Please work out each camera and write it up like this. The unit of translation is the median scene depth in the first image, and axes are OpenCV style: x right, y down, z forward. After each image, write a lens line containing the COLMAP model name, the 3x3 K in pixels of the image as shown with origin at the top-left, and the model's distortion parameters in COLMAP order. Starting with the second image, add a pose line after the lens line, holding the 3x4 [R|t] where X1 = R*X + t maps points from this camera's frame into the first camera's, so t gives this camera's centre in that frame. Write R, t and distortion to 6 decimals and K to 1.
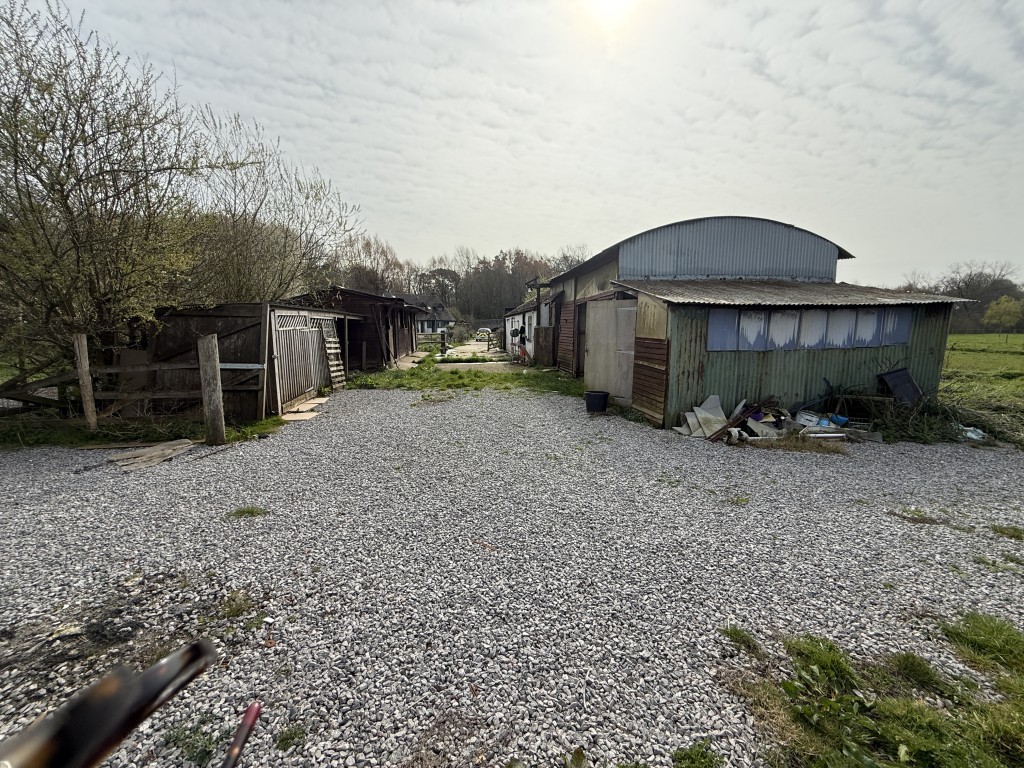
lens RADIAL K [[410.1, 0, 507.6], [0, 410.1, 382.0], [0, 0, 1]] dist [-0.008505, -0.000369]
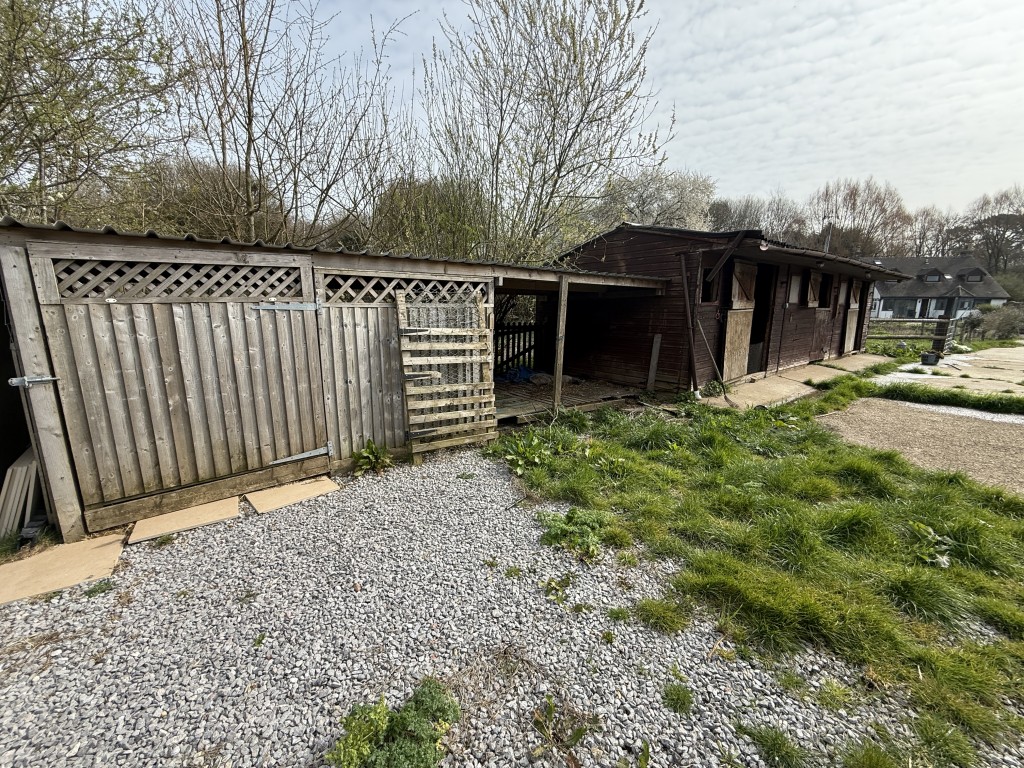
lens RADIAL K [[410.1, 0, 512.4], [0, 410.1, 383.9], [0, 0, 1]] dist [-0.008505, -0.000369]
pose [[0.528911, 0.155312, -0.834345, -0.006224], [-0.114317, 0.987190, 0.111296, -0.014097], [0.840943, 0.036514, 0.539891, 0.112779]]
